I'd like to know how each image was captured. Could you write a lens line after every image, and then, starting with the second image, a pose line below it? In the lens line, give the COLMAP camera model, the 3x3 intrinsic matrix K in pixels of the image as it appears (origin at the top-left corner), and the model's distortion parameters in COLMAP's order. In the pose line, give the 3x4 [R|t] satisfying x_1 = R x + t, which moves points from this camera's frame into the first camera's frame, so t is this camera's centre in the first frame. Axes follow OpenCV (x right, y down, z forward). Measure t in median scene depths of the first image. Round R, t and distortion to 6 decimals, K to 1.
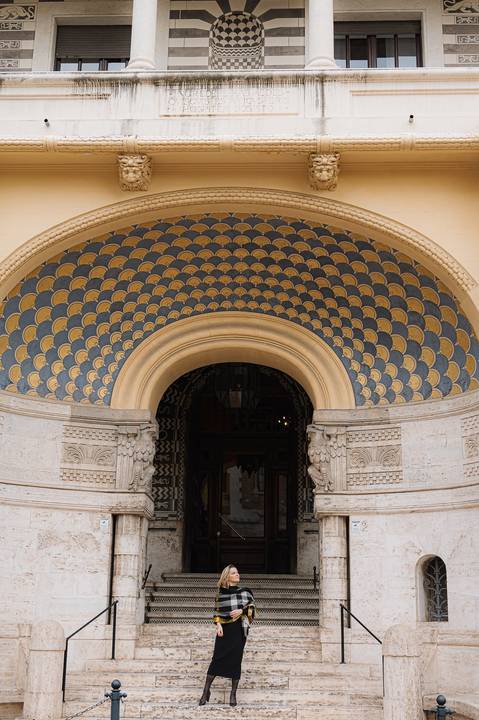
lens RADIAL K [[885.1, 0, 239.5], [0, 885.1, 360.0], [0, 0, 1]] dist [-0.000620, 0.012872]
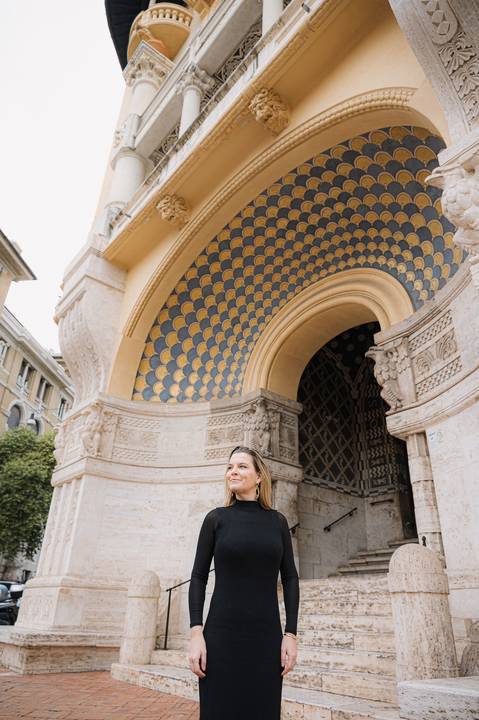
lens RADIAL K [[478.5, 0, 239.5], [0, 478.5, 360.0], [0, 0, 1]] dist [-0.002364, 0.000423]
pose [[0.675250, -0.344094, -0.652409, 0.317958], [0.193180, 0.936143, -0.293797, 0.209426], [0.711842, 0.072354, 0.698603, 0.541664]]
